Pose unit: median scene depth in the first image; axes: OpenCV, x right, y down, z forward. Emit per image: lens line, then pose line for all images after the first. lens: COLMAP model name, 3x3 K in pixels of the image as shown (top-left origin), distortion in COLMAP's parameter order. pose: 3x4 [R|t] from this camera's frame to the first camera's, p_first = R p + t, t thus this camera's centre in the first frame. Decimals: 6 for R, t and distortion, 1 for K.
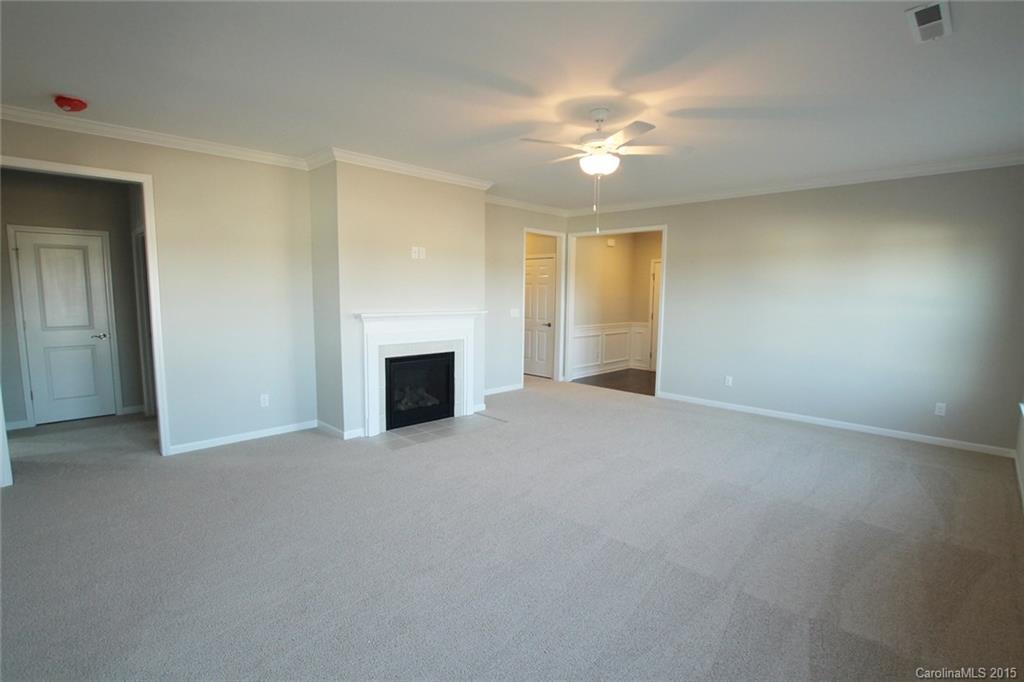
lens RADIAL K [[487.5, 0, 507.2], [0, 487.5, 345.3], [0, 0, 1]] dist [-0.030272, -0.000253]
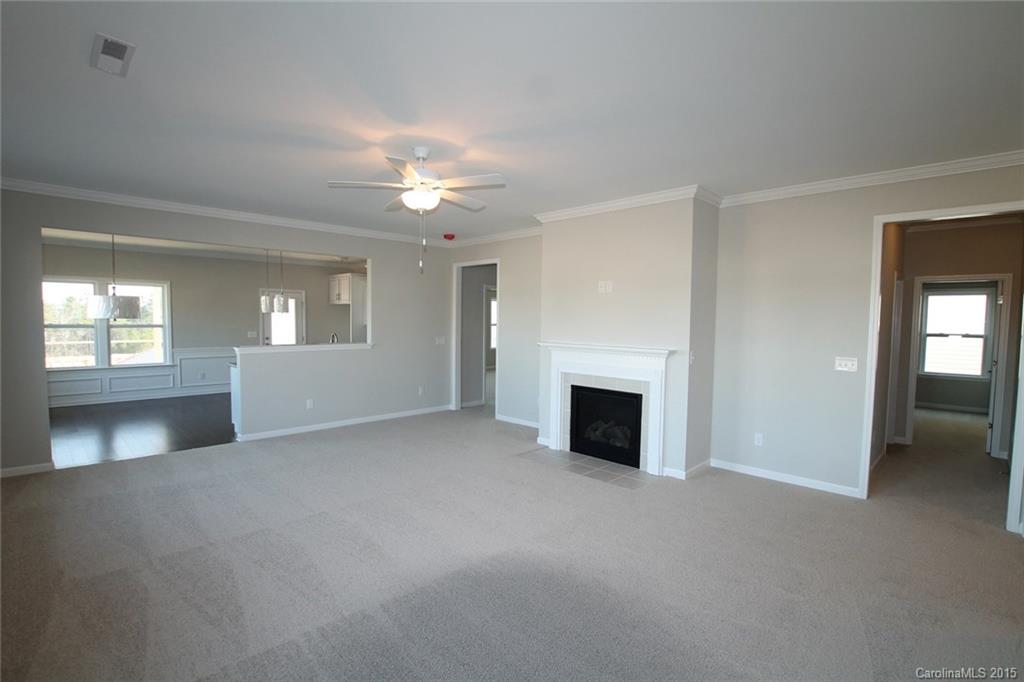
lens RADIAL K [[487.5, 0, 507.2], [0, 487.5, 345.3], [0, 0, 1]] dist [-0.030272, -0.000253]
pose [[0.013216, 0.039944, -0.999115, 0.823441], [-0.117109, 0.992387, 0.038126, -0.085974], [0.993031, 0.116501, 0.017793, 0.802110]]
